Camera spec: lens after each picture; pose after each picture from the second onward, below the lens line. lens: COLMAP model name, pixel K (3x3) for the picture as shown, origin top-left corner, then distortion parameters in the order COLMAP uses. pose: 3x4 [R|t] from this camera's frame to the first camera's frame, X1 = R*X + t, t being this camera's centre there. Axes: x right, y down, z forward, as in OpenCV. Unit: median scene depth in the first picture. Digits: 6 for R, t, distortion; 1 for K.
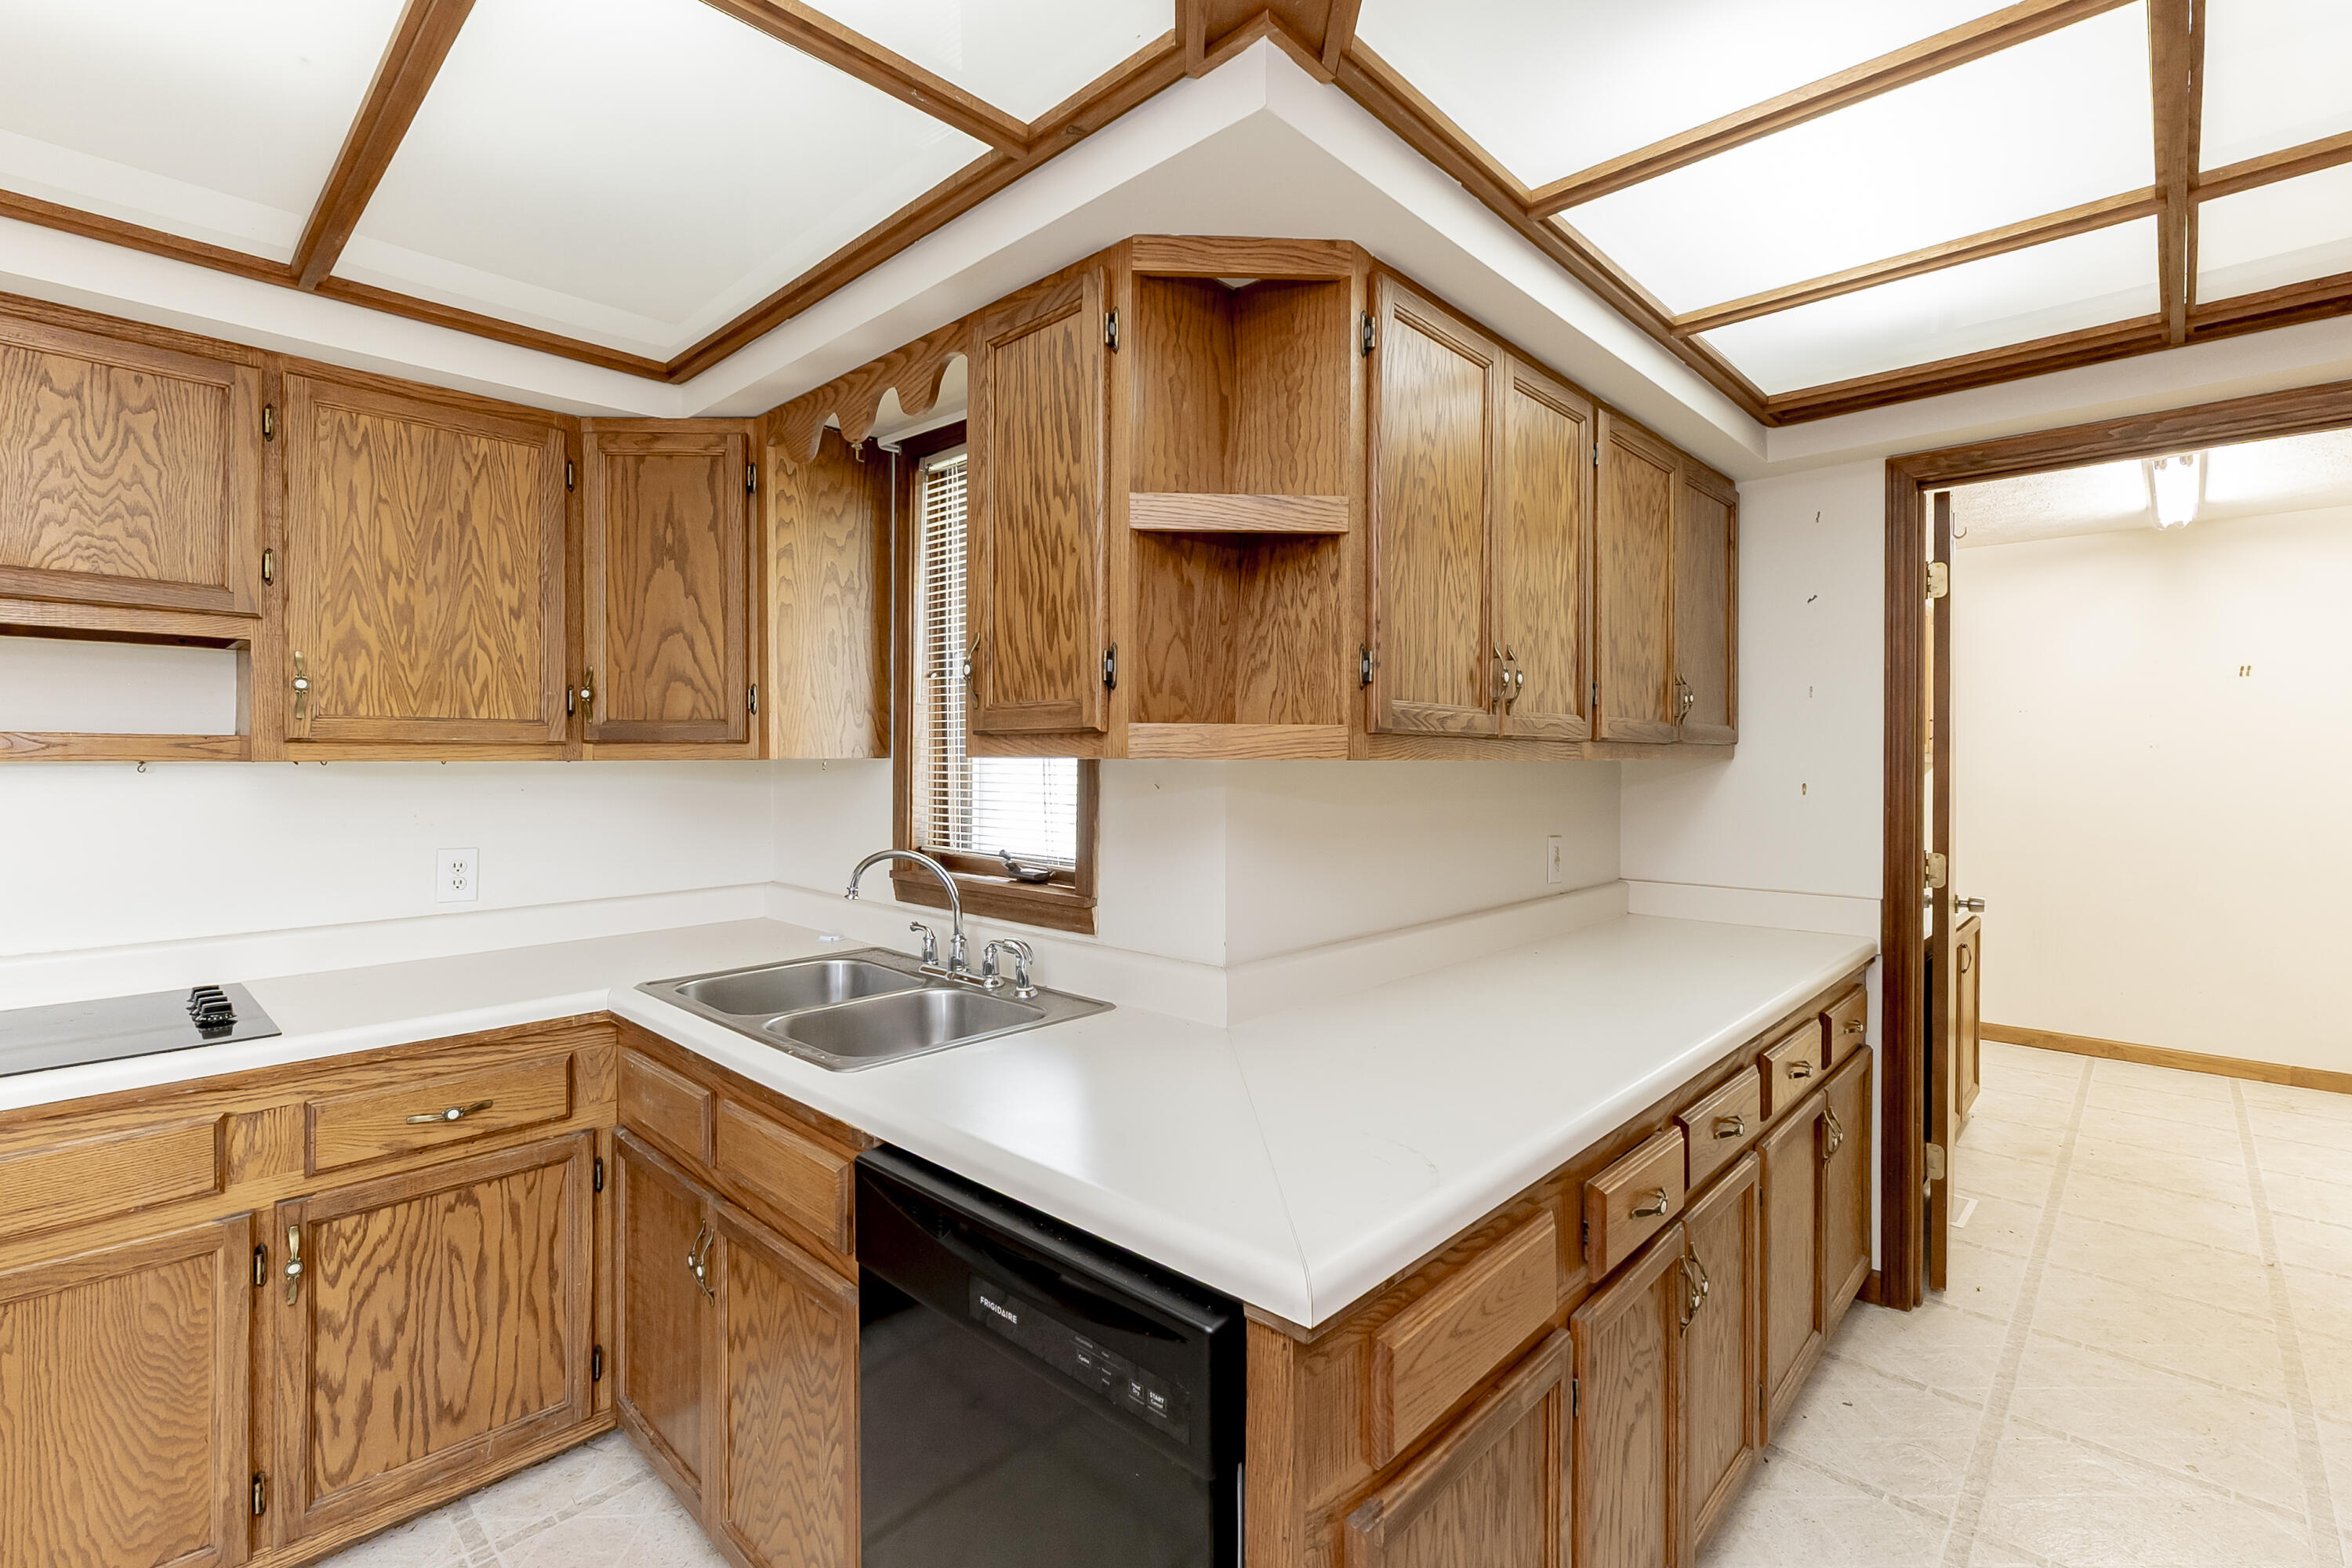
lens RADIAL K [[1053.6, 0, 1180.2], [0, 1053.6, 757.0], [0, 0, 1]] dist [0.003099, -0.000074]
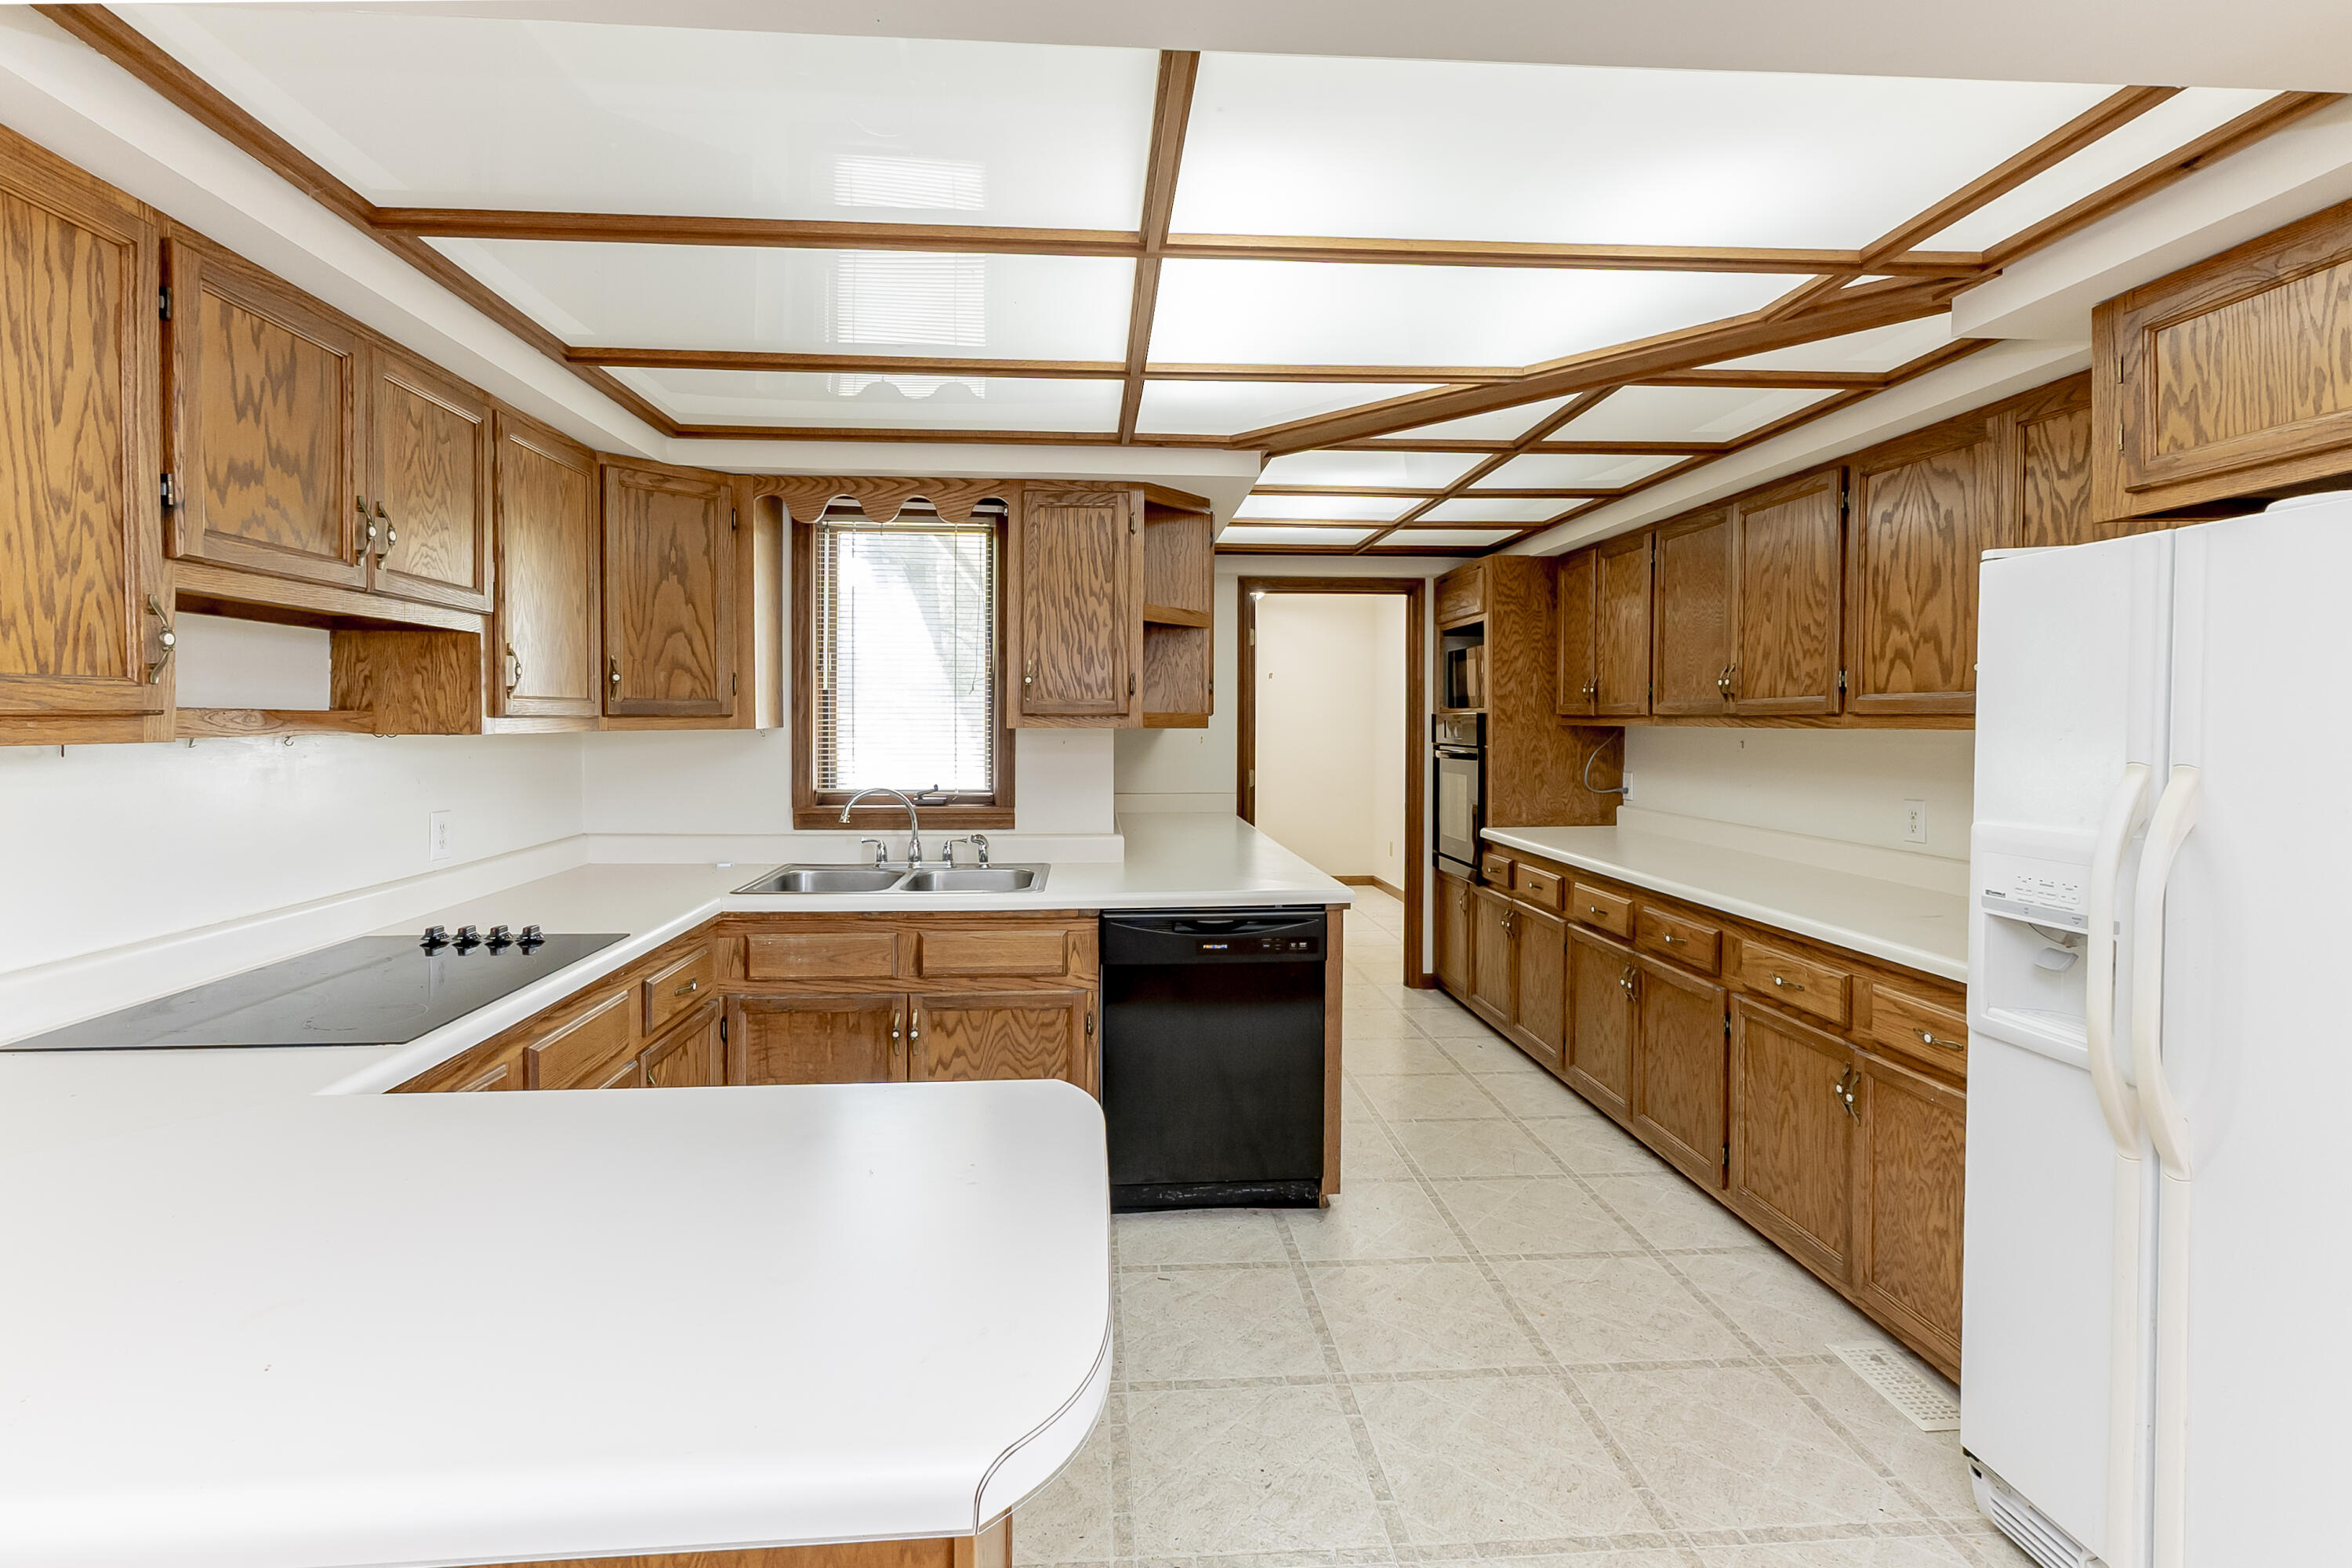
lens RADIAL K [[1035.5, 0, 1125.9], [0, 1035.5, 738.0], [0, 0, 1]] dist [0.000022, 0.000820]
pose [[0.706298, -0.012695, 0.707801, -1.181609], [-0.001914, 0.999801, 0.019842, -0.016351], [-0.707912, -0.015369, 0.706133, -0.342598]]
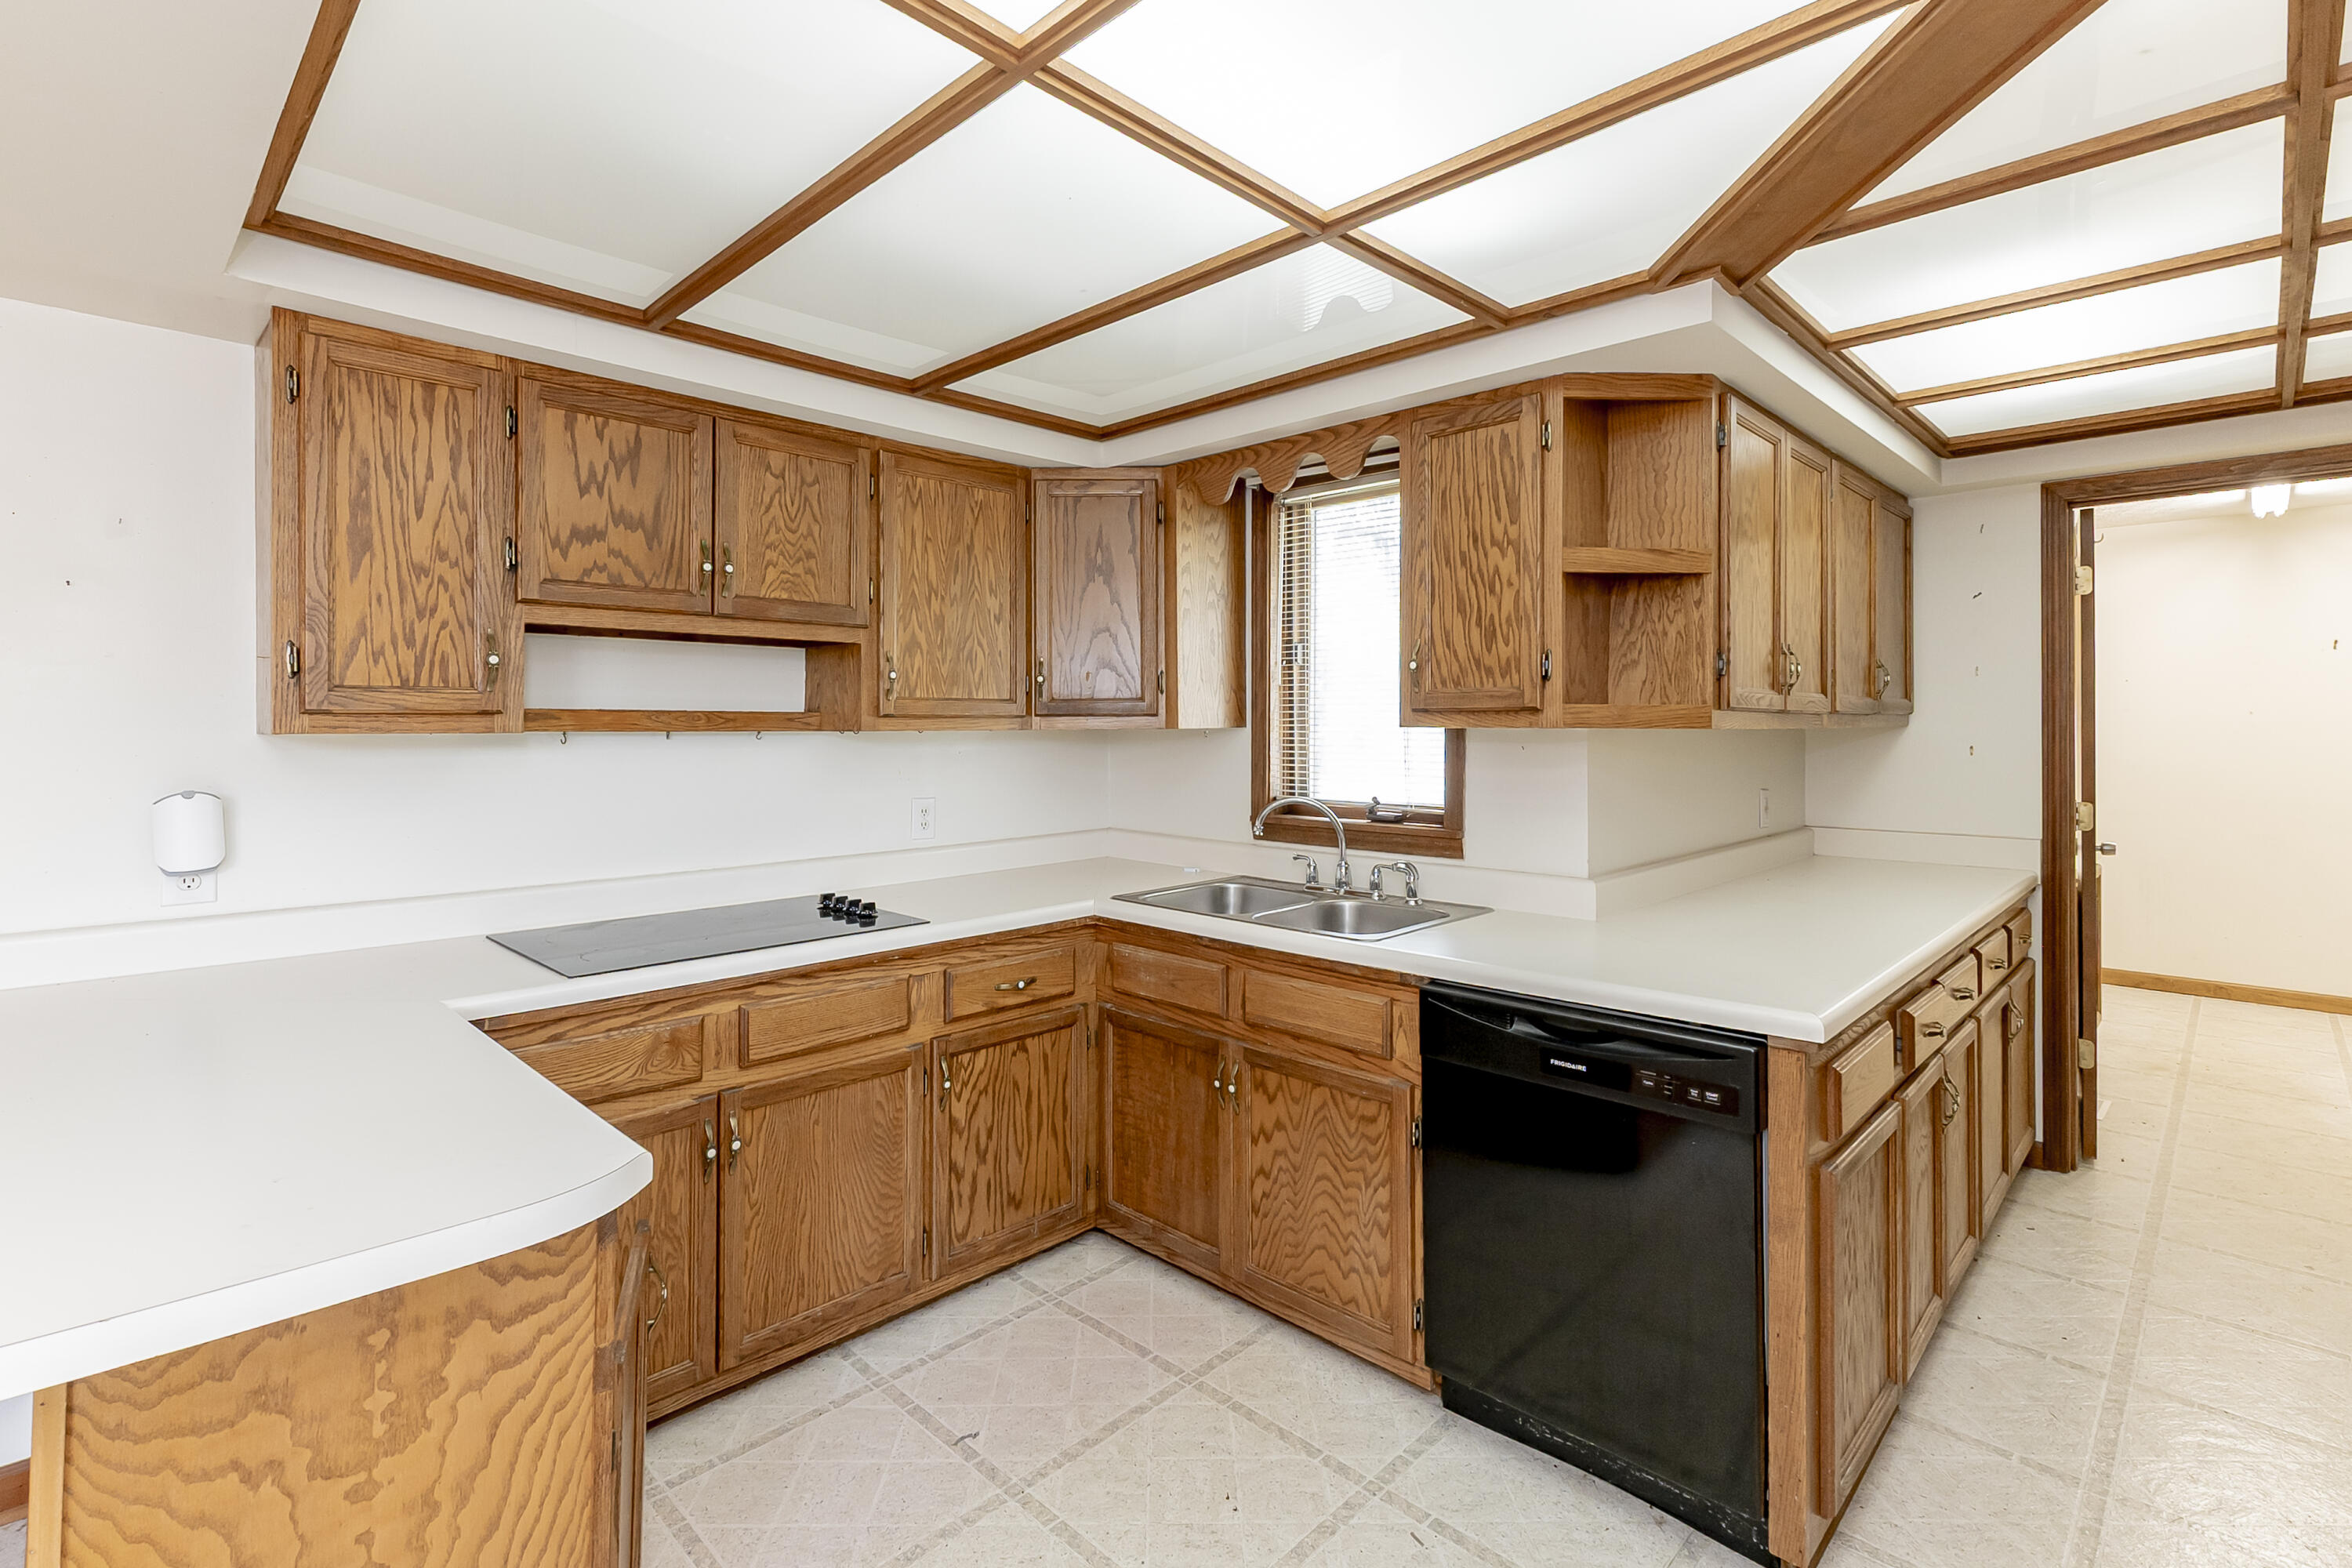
lens RADIAL K [[1078.0, 0, 1183.4], [0, 1078.0, 713.6], [0, 0, 1]] dist [0.000155, 0.001343]
pose [[0.999567, -0.002765, -0.029299, -0.406642], [0.002509, 0.999958, -0.008783, -0.005420], [0.029322, 0.008706, 0.999532, -0.394556]]
